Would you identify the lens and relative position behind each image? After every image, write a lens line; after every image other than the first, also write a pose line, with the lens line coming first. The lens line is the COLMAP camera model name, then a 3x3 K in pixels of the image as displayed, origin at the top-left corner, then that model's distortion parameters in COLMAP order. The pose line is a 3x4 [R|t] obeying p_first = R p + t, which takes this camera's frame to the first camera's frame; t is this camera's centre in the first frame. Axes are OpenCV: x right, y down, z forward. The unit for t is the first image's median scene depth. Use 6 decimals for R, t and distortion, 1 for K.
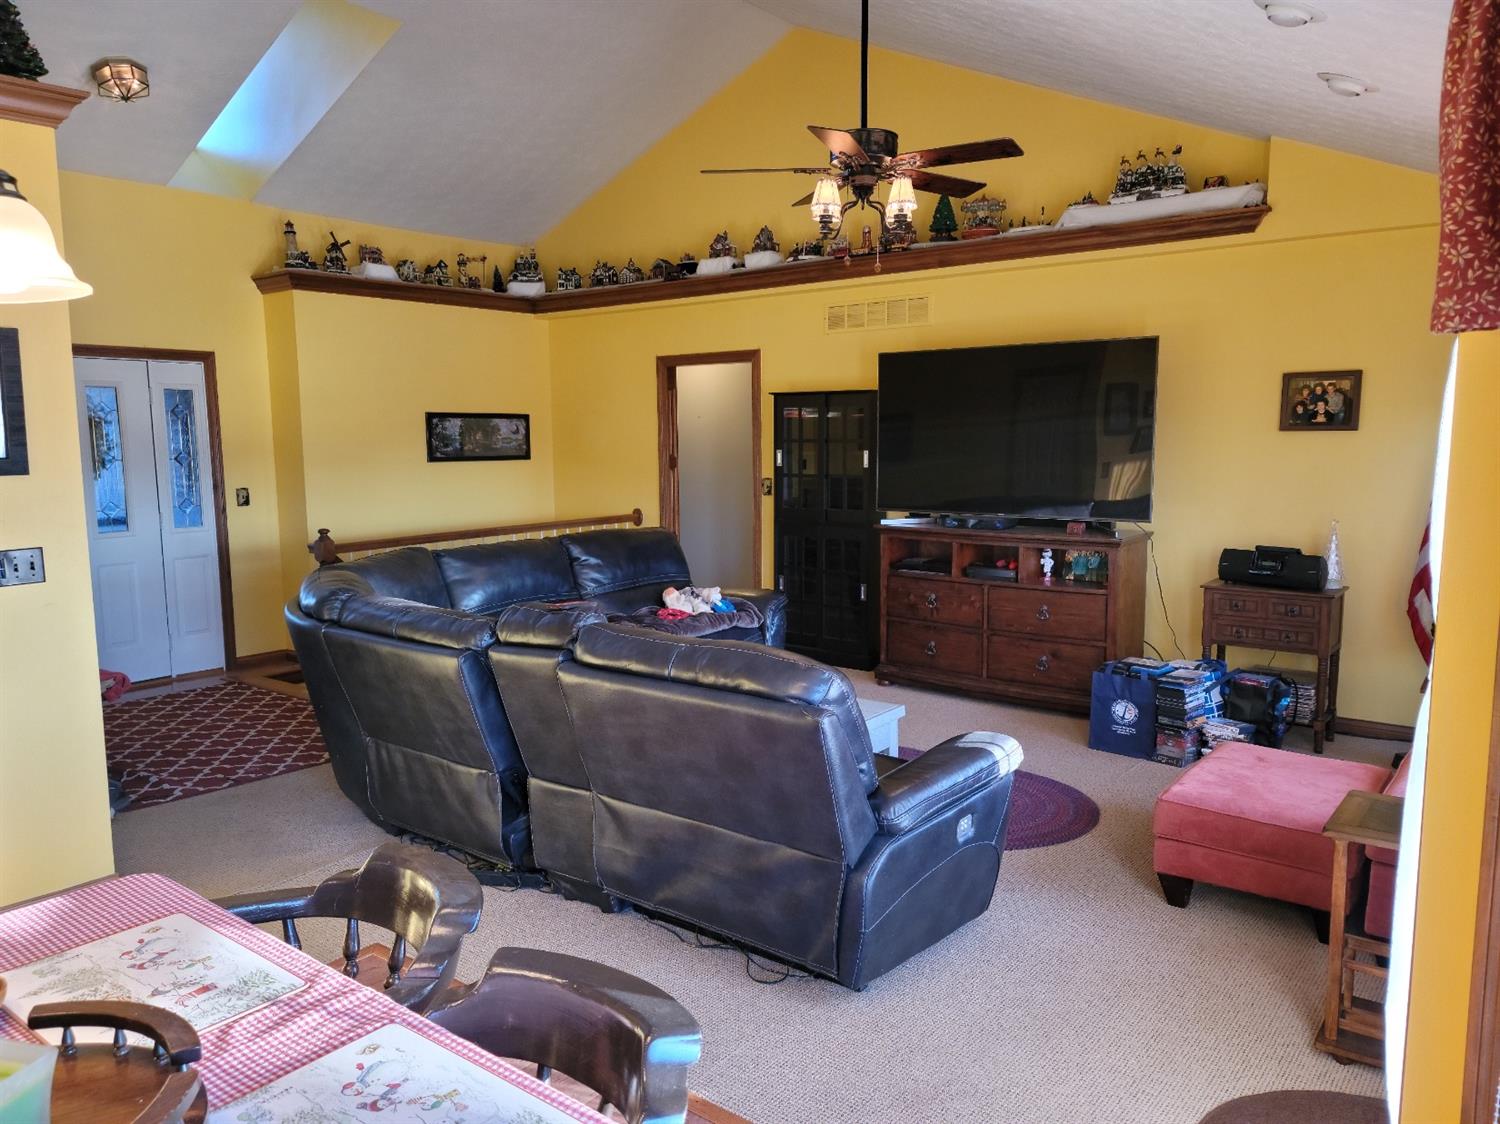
lens RADIAL K [[1107.9, 0, 740.9], [0, 1107.9, 567.5], [0, 0, 1]] dist [0.064062, -0.056958]
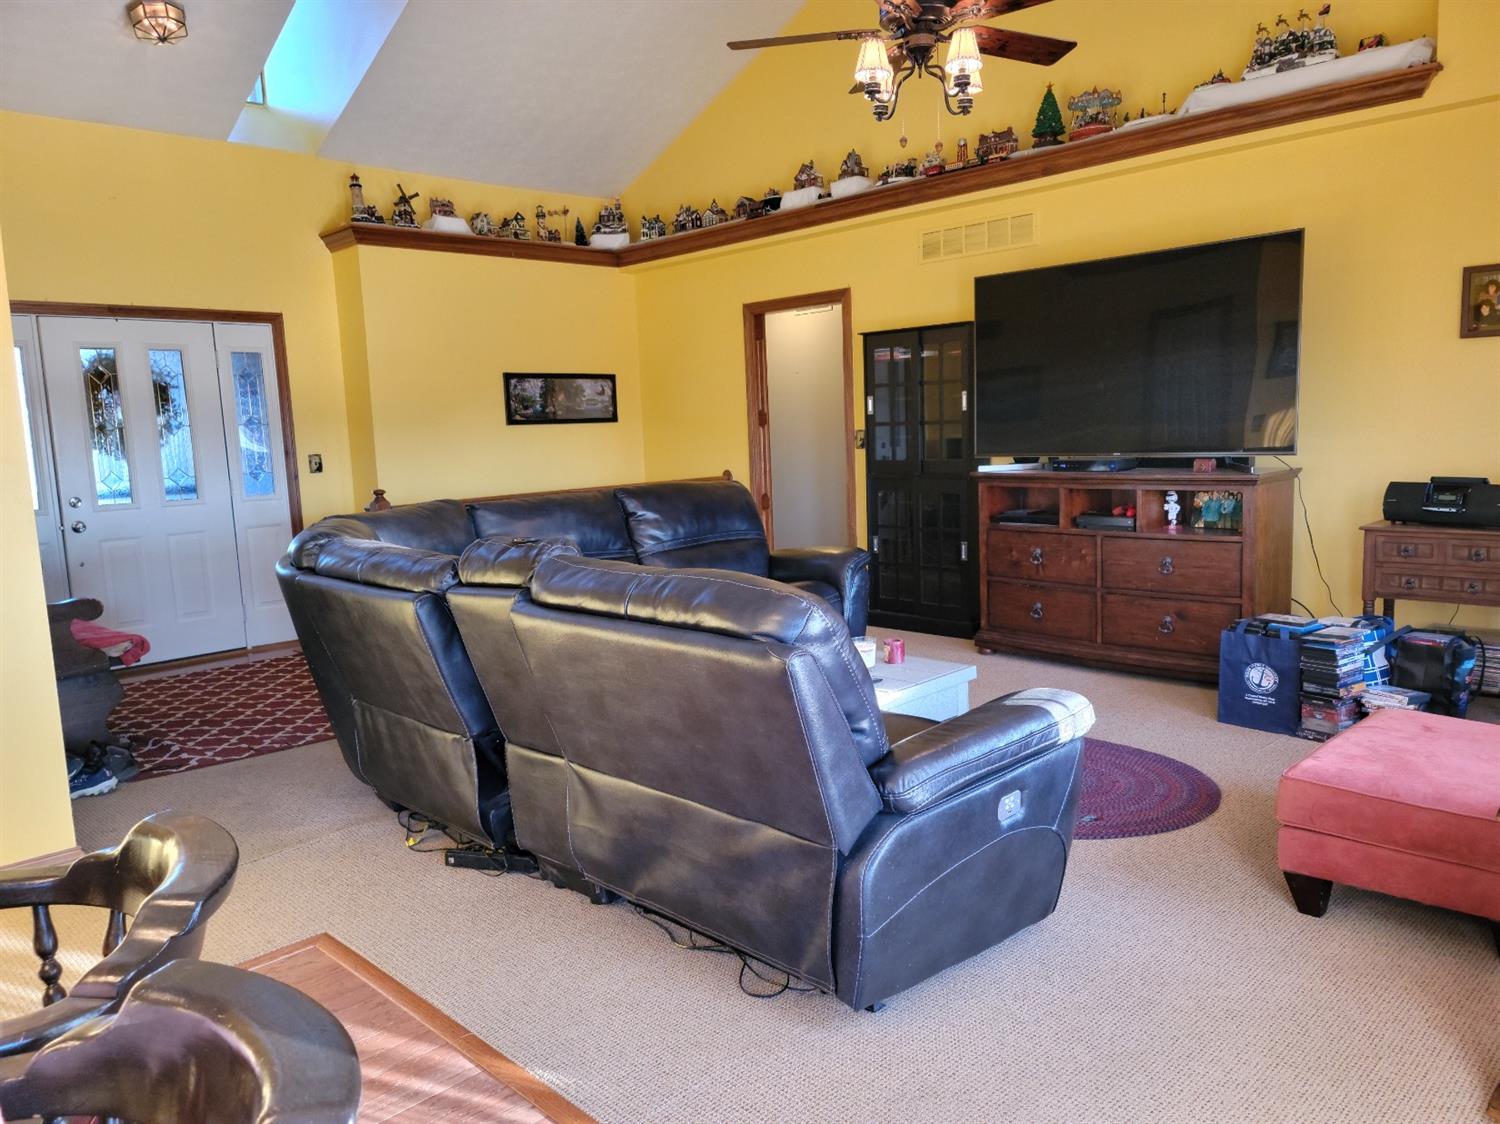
lens RADIAL K [[1107.9, 0, 755.8], [0, 1107.9, 563.2], [0, 0, 1]] dist [0.064062, -0.056958]
pose [[0.991957, -0.013482, -0.125859, 0.068916], [0.014198, 0.999888, 0.004793, 0.031121], [0.125780, -0.006541, 0.992037, 0.112943]]
